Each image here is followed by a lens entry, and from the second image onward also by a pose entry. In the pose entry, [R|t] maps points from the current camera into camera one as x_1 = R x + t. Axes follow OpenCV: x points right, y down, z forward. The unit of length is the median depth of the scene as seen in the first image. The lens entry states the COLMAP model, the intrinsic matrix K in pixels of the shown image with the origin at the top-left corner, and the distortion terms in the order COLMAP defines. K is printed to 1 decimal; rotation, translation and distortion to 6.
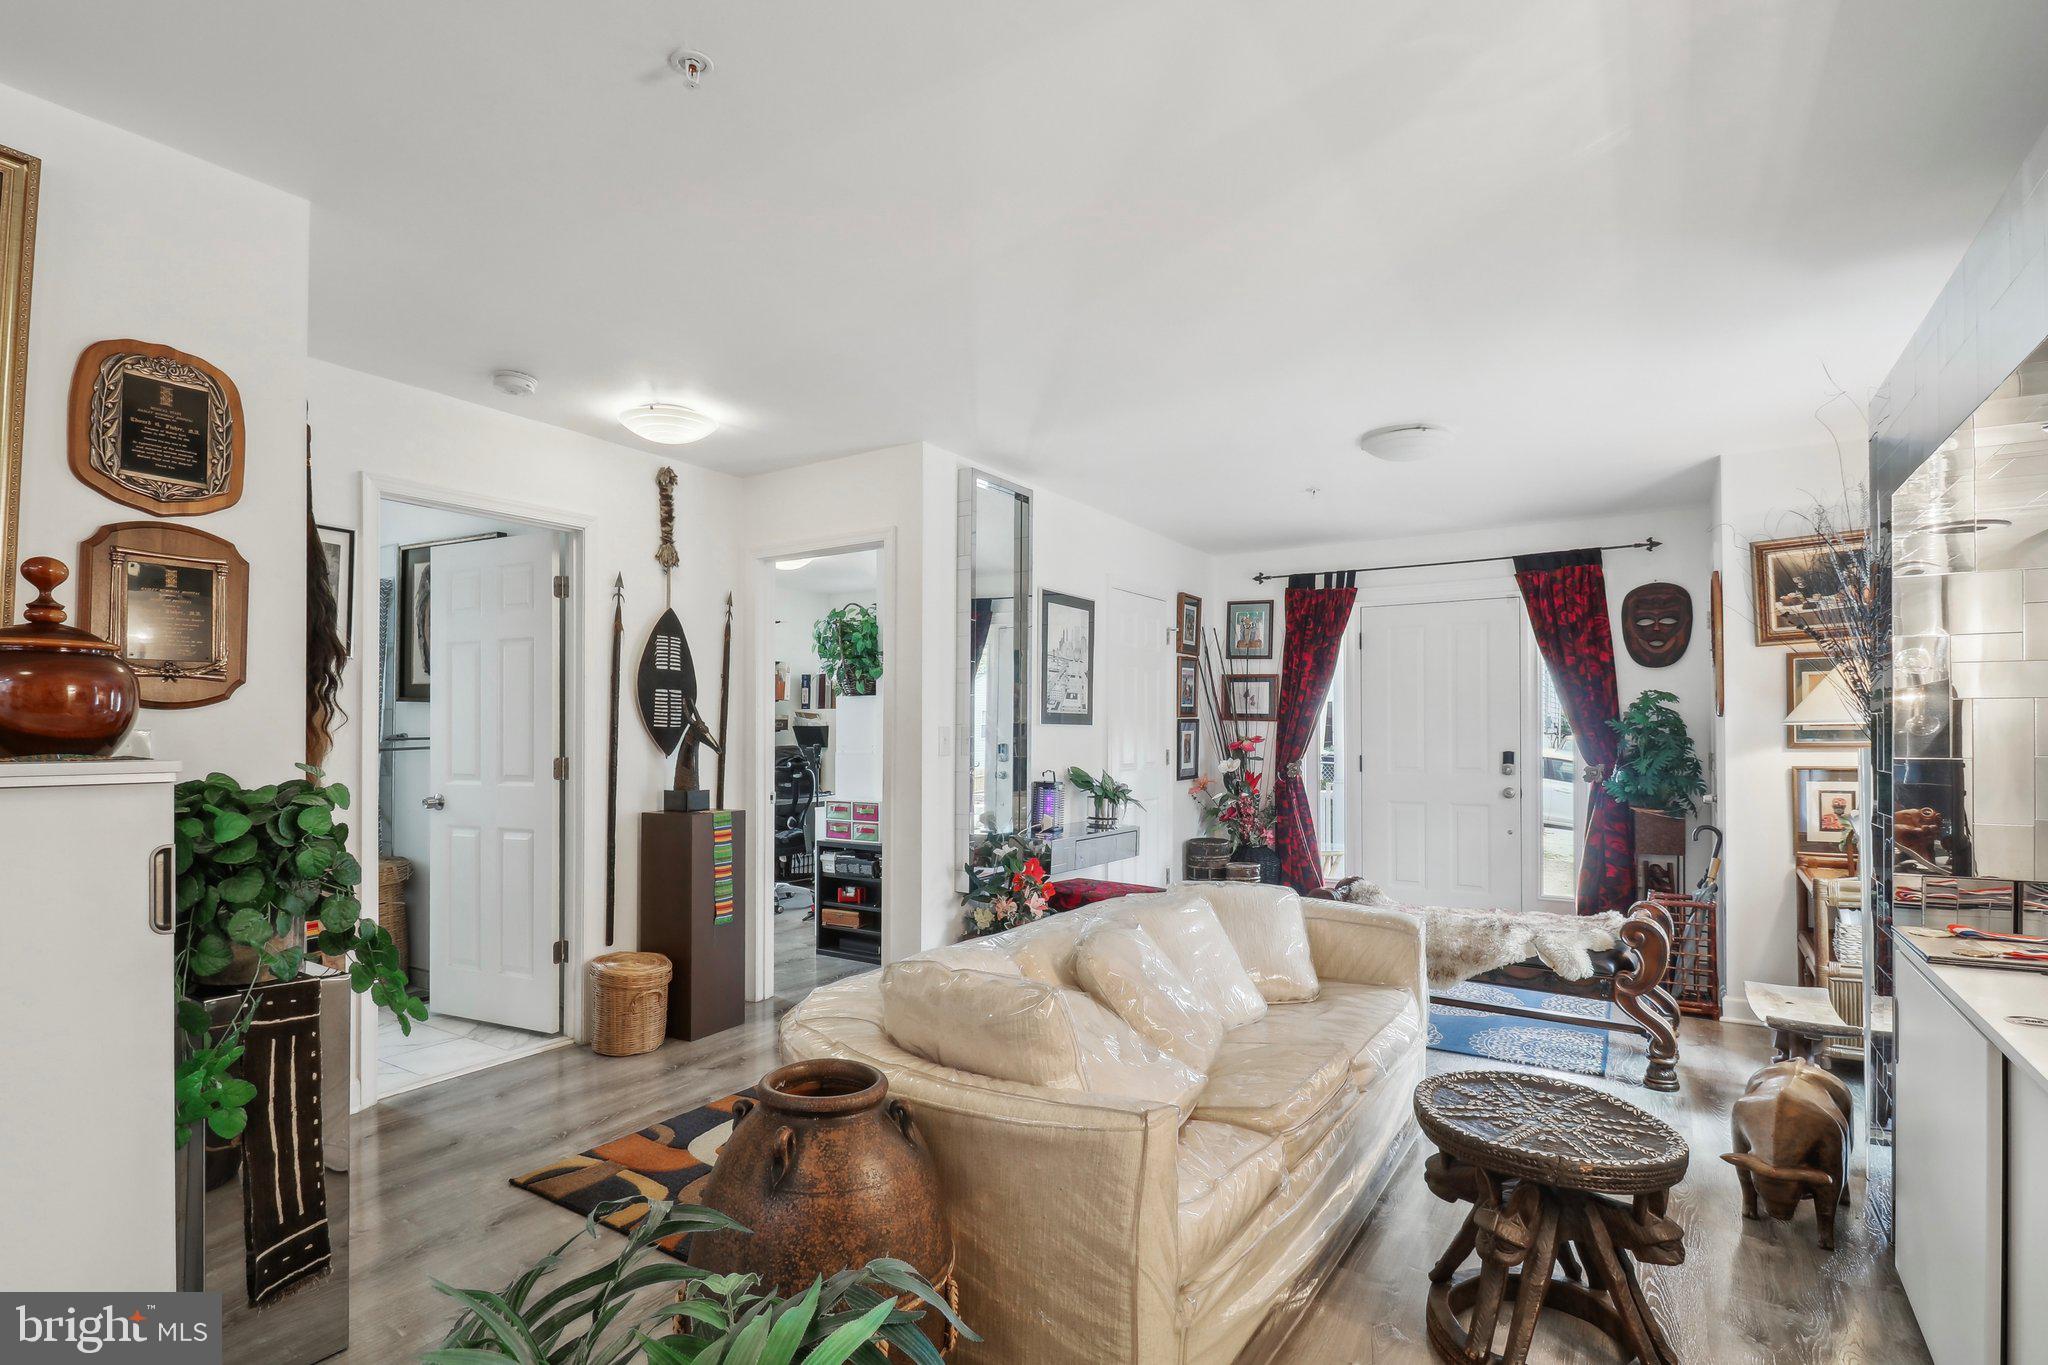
lens RADIAL K [[989.2, 0, 1017.5], [0, 989.2, 719.7], [0, 0, 1]] dist [0.006740, -0.013607]
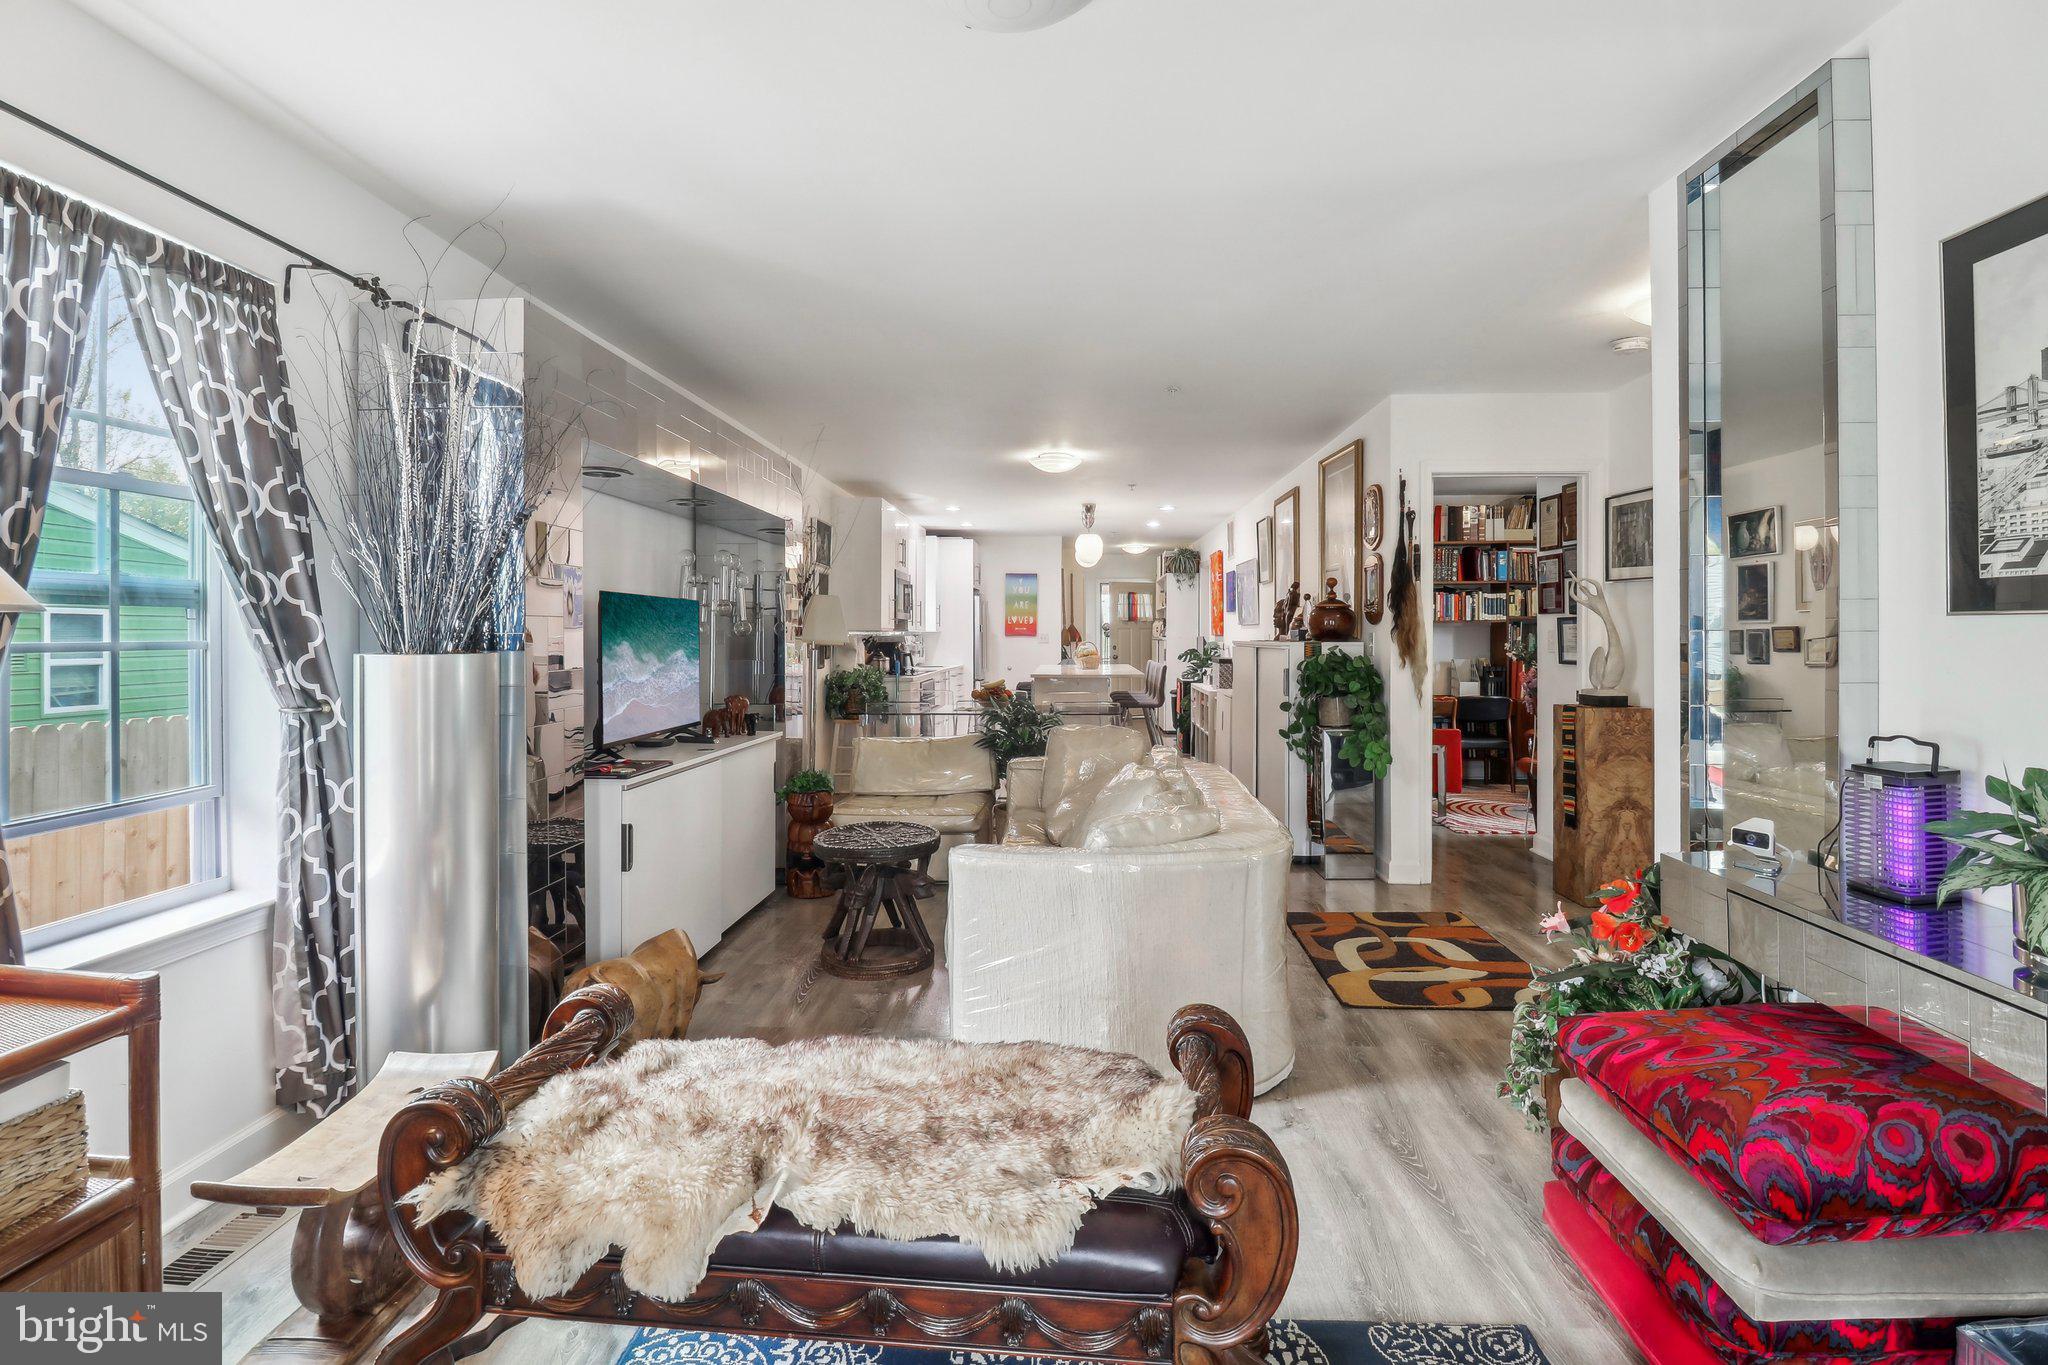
lens RADIAL K [[974.7, 0, 1021.0], [0, 974.7, 637.6], [0, 0, 1]] dist [-0.001609, -0.013633]
pose [[-0.867057, 0.003440, -0.498198, 0.454057], [0.007789, 0.999948, -0.006652, 0.012521], [0.498149, -0.009648, -0.867038, 1.031233]]
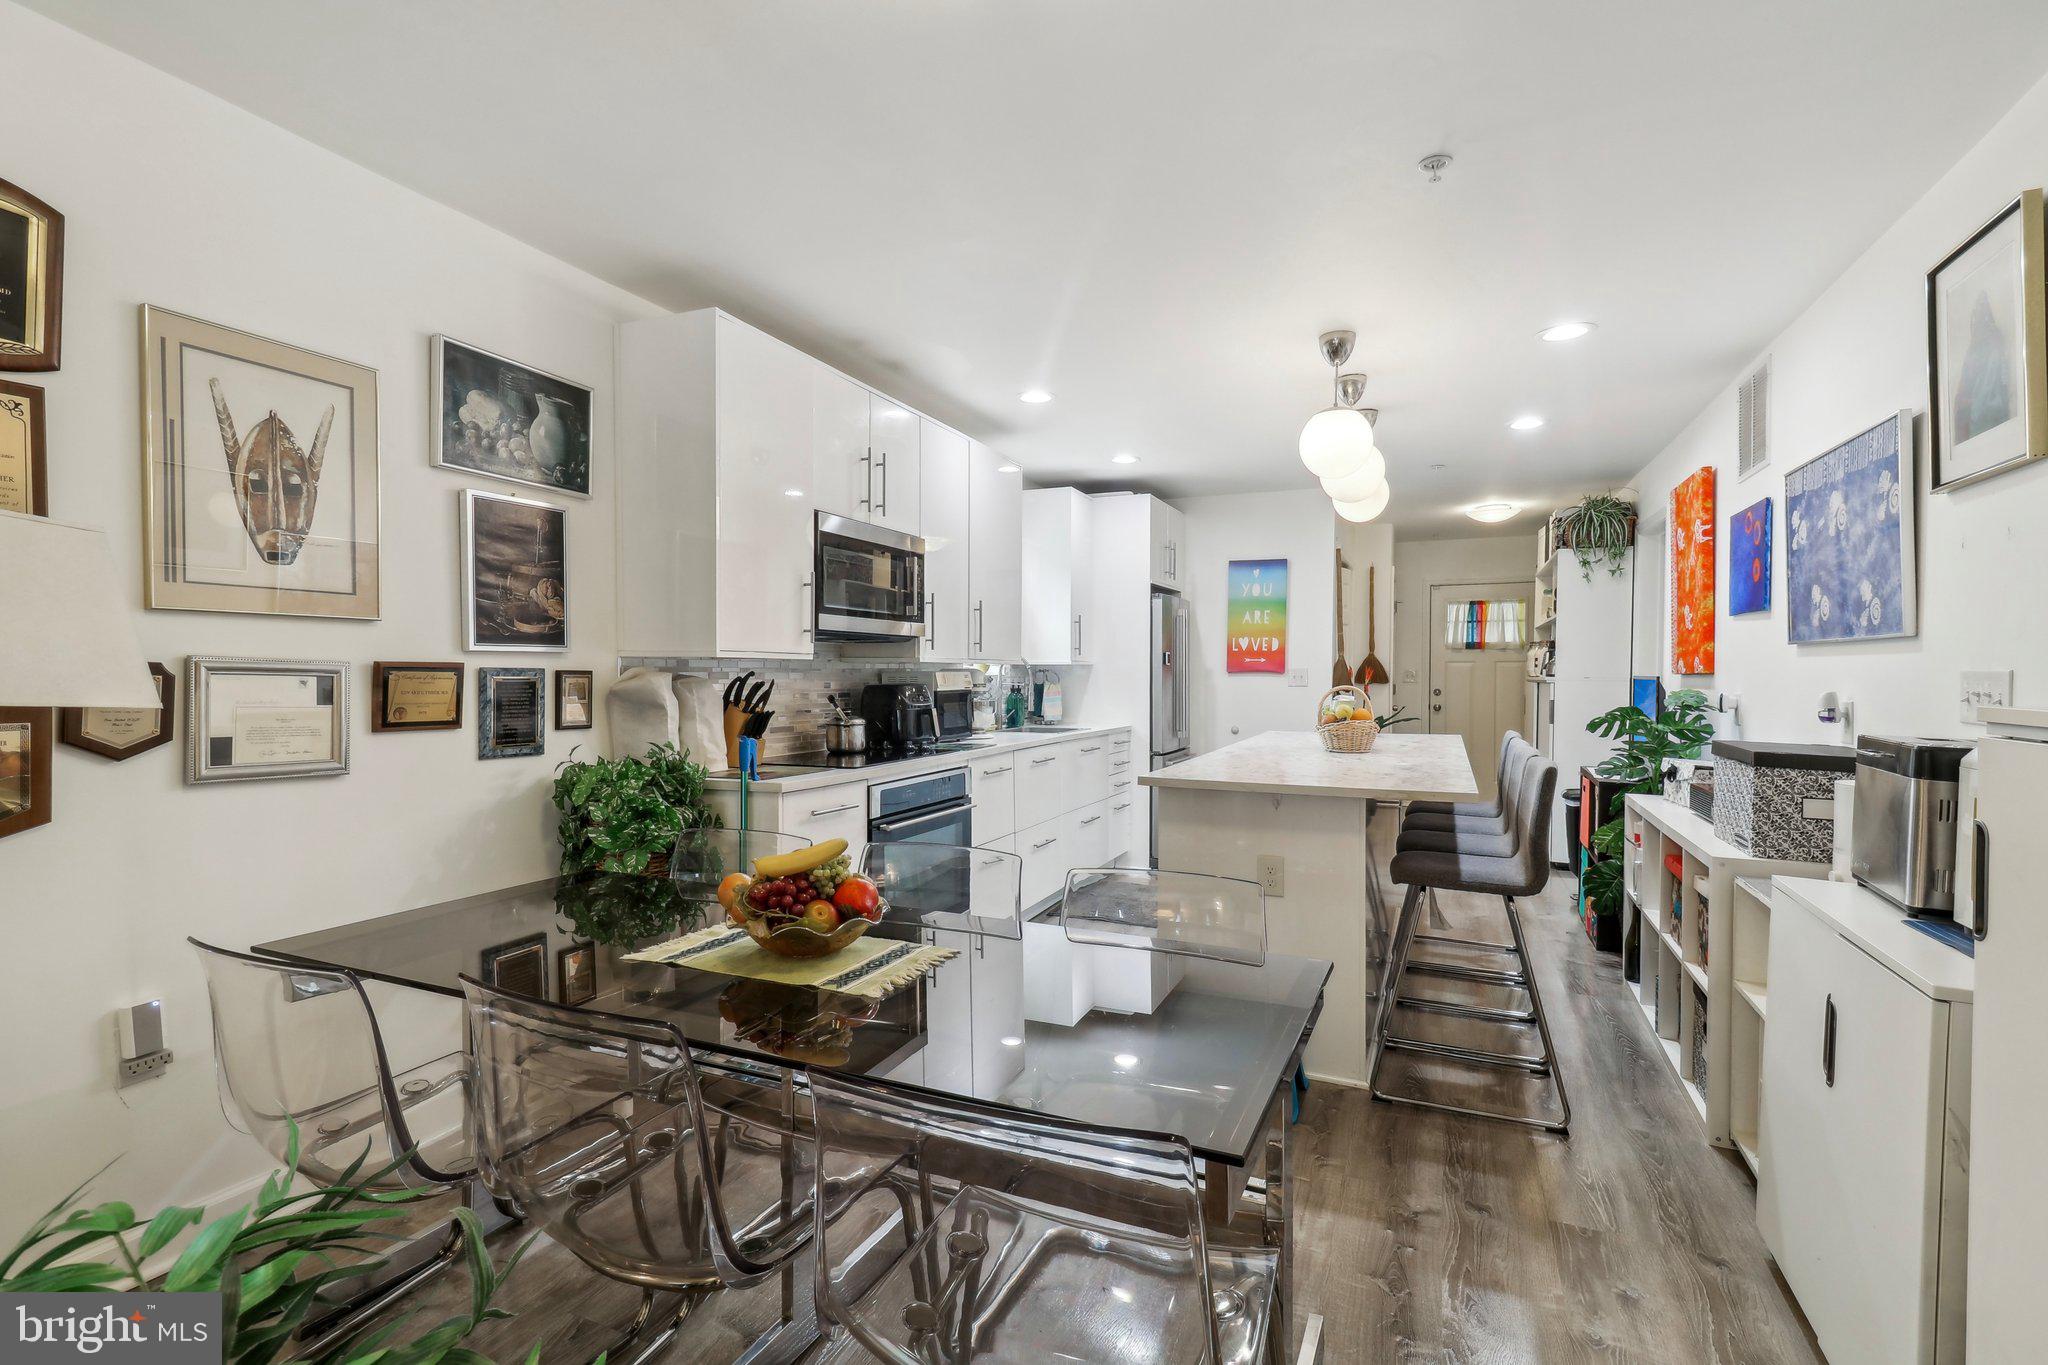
lens RADIAL K [[962.1, 0, 1011.8], [0, 962.1, 690.8], [0, 0, 1]] dist [0.020559, -0.011440]
pose [[-0.987567, 0.001598, -0.157188, -0.170232], [0.000286, 0.999965, 0.008371, 0.005532], [0.157196, 0.008222, -0.987533, 0.241074]]
